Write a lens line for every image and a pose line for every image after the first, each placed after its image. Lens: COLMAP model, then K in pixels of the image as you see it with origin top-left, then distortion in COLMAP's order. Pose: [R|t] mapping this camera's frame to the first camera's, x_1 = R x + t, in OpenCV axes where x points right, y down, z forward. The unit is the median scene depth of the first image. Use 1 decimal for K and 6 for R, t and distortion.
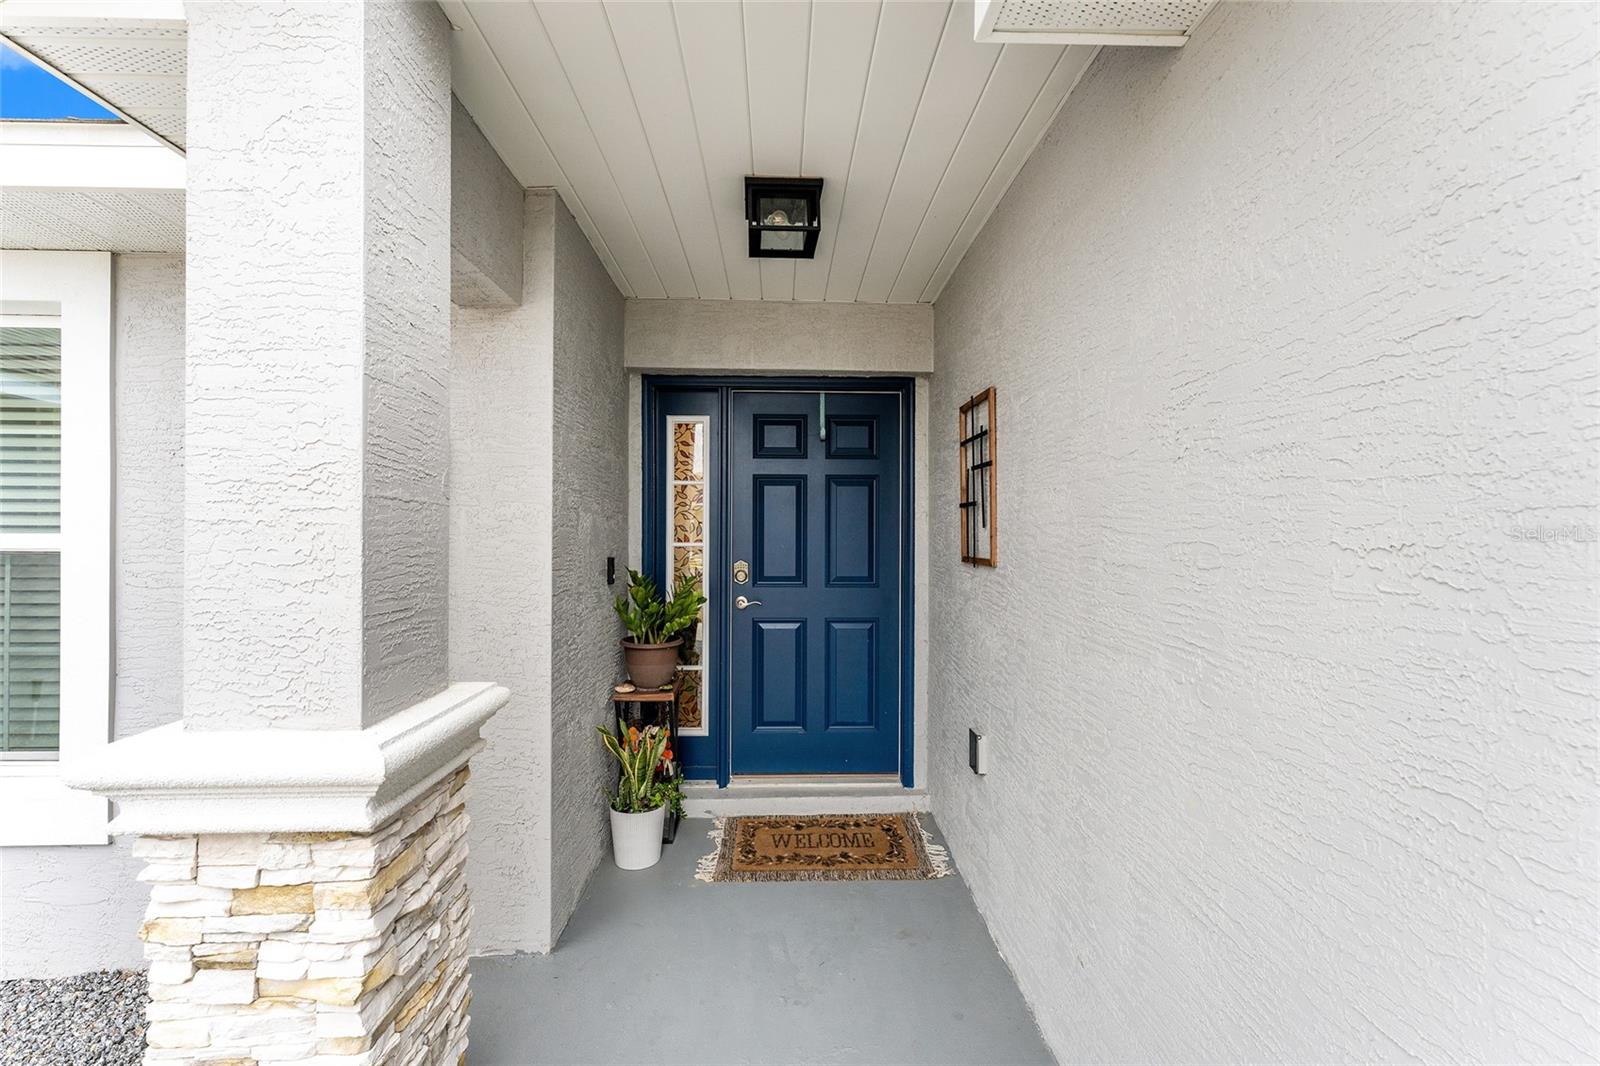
lens RADIAL K [[641.8, 0, 800.0], [0, 641.8, 530.1], [0, 0, 1]] dist [0.000997, 0.001262]
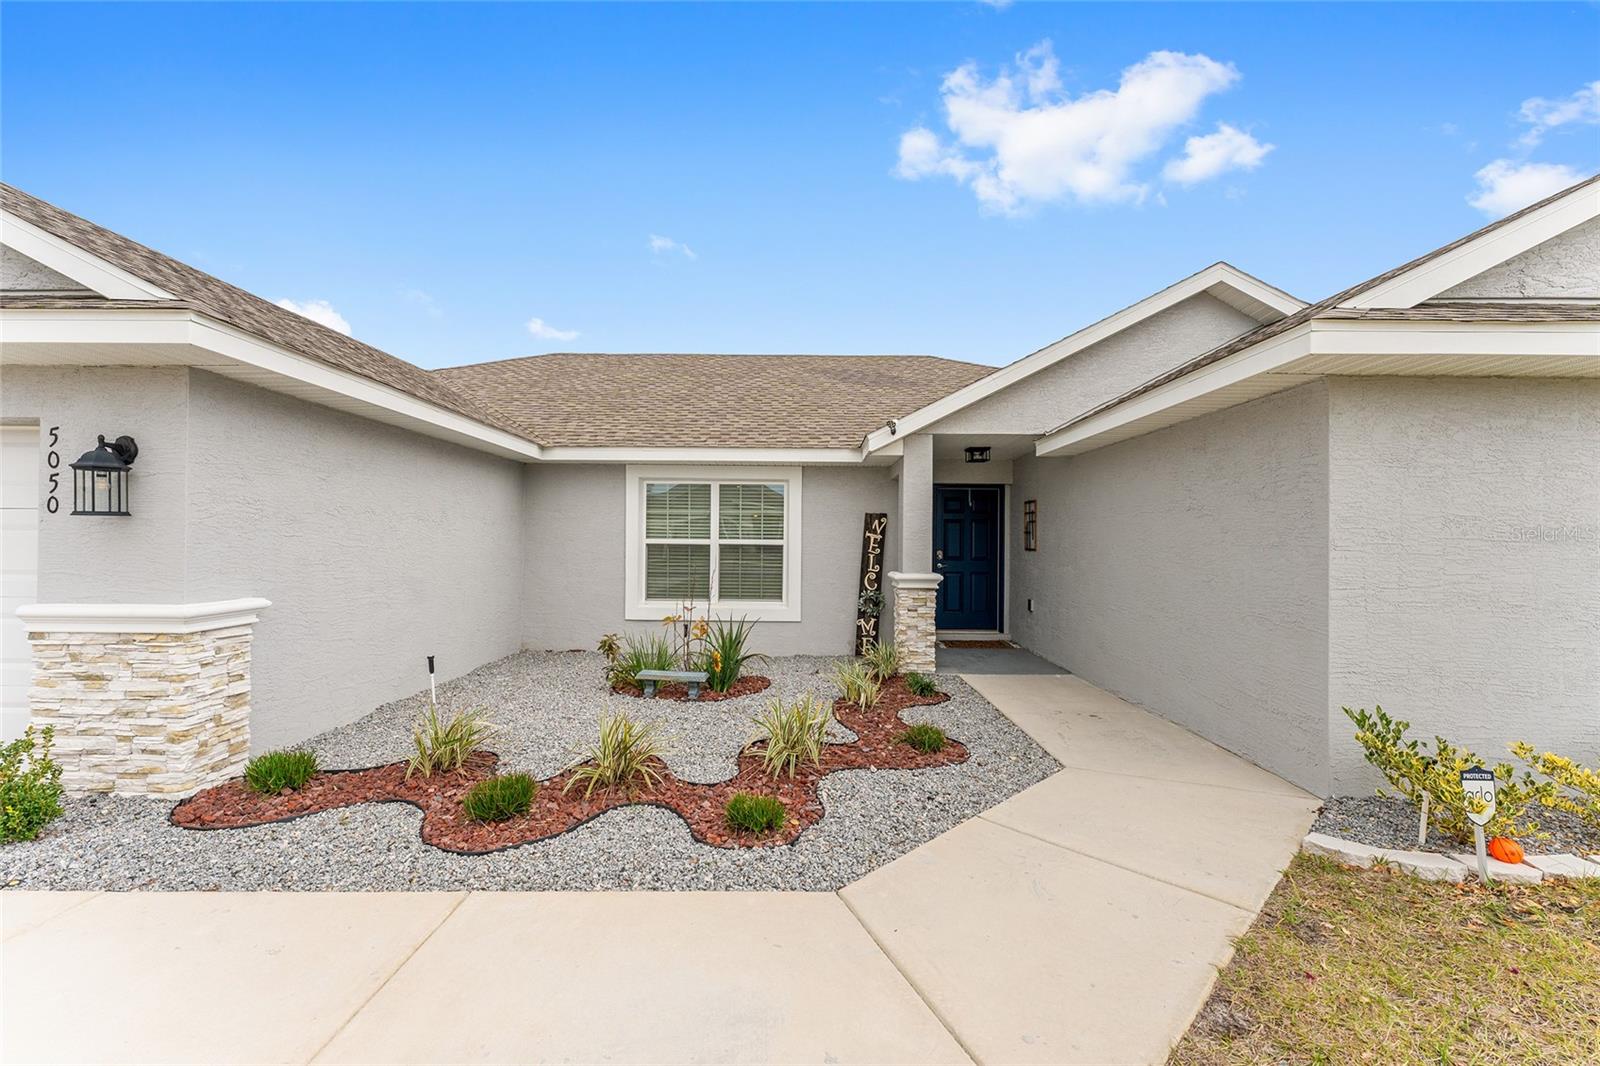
lens RADIAL K [[641.8, 0, 804.0], [0, 641.8, 533.7], [0, 0, 1]] dist [0.000997, 0.001262]
pose [[0.999771, 0.003291, -0.021152, -0.783639], [-0.003404, 0.999980, -0.005328, -0.011422], [0.021134, 0.005399, 0.999762, -2.230139]]
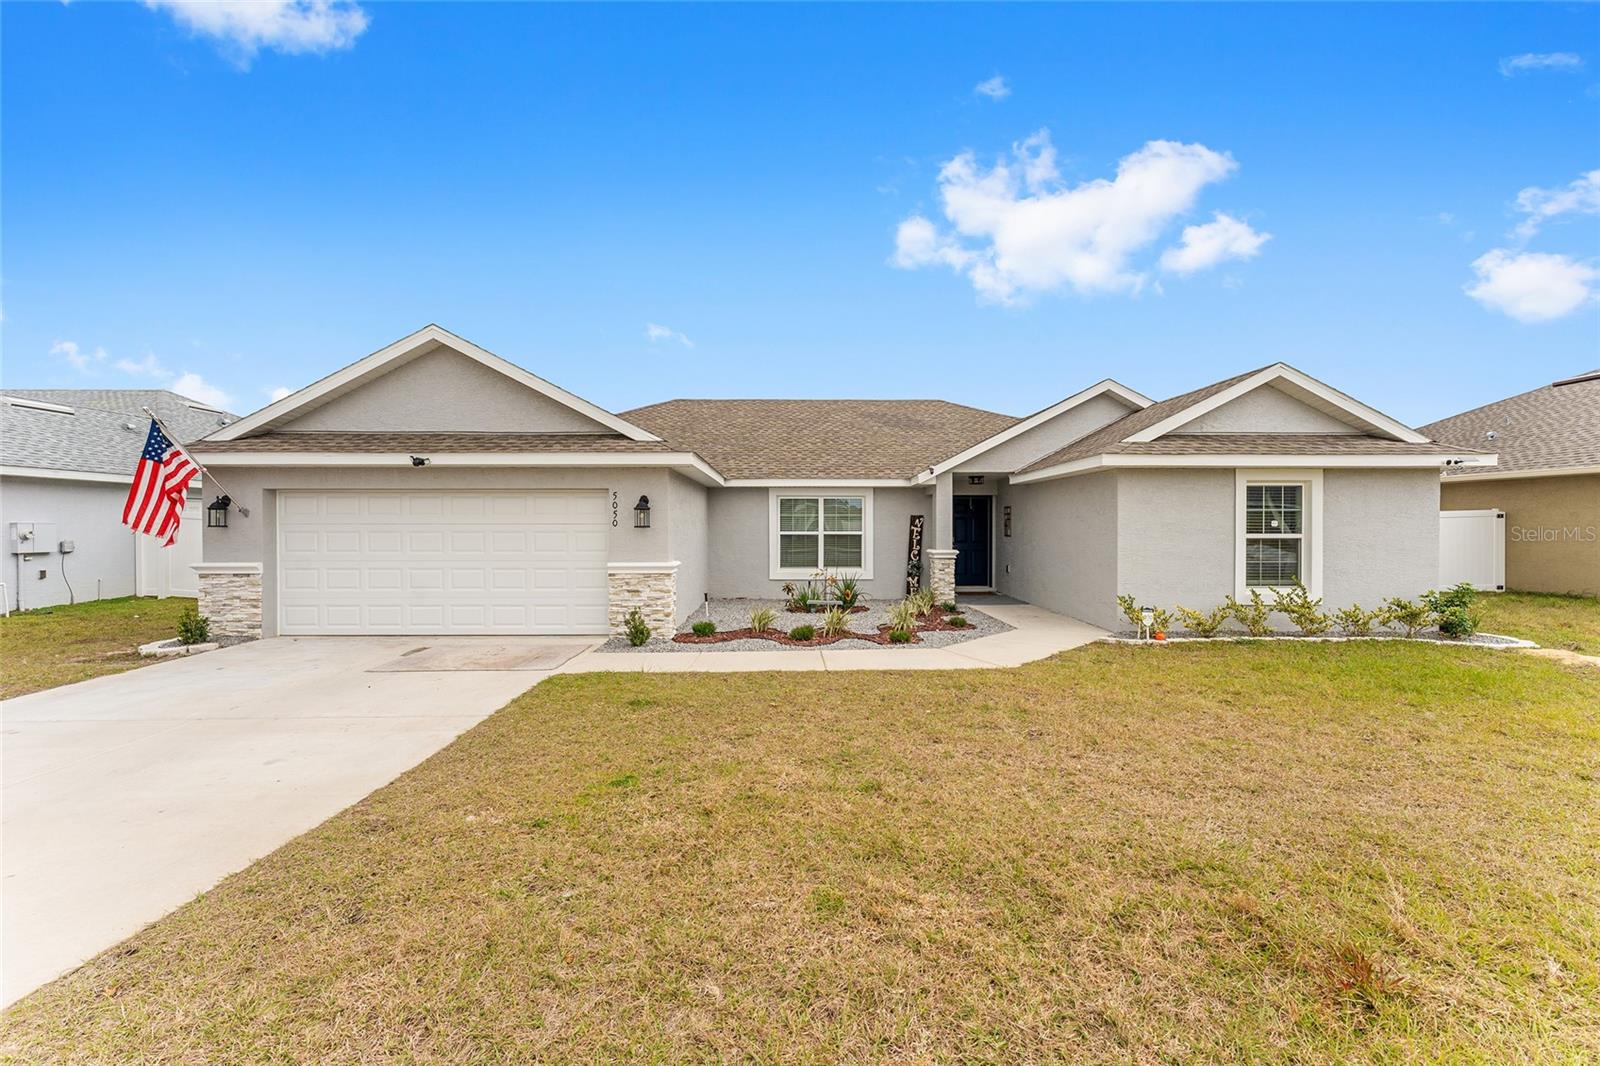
lens RADIAL K [[641.8, 0, 806.8], [0, 641.8, 529.0], [0, 0, 1]] dist [0.000997, 0.001262]
pose [[0.999987, -0.005133, -0.000441, -1.387049], [0.005137, 0.999928, 0.010870, -0.075697], [0.000385, -0.010873, 0.999941, -4.328391]]
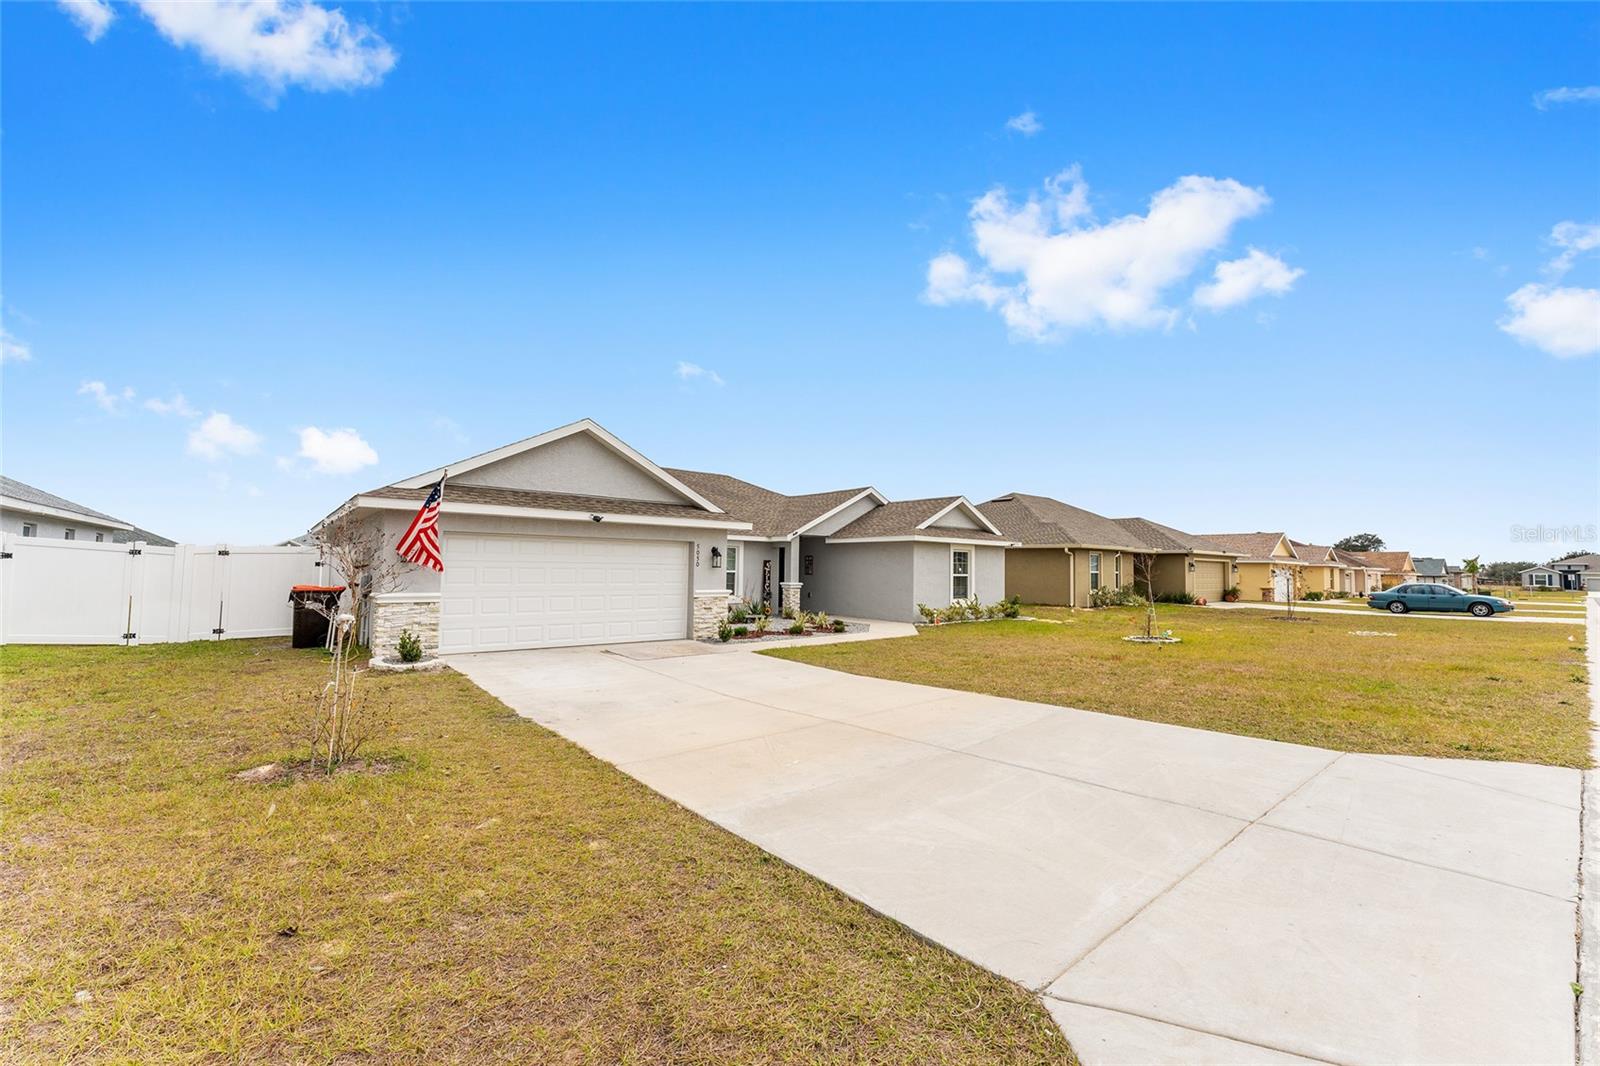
lens RADIAL K [[641.8, 0, 819.4], [0, 641.8, 550.7], [0, 0, 1]] dist [0.000997, 0.001262]
pose [[0.762338, 0.024878, 0.646700, -5.060479], [-0.016046, 0.999680, -0.019541, -0.100807], [-0.646980, 0.004520, 0.762494, -5.558439]]
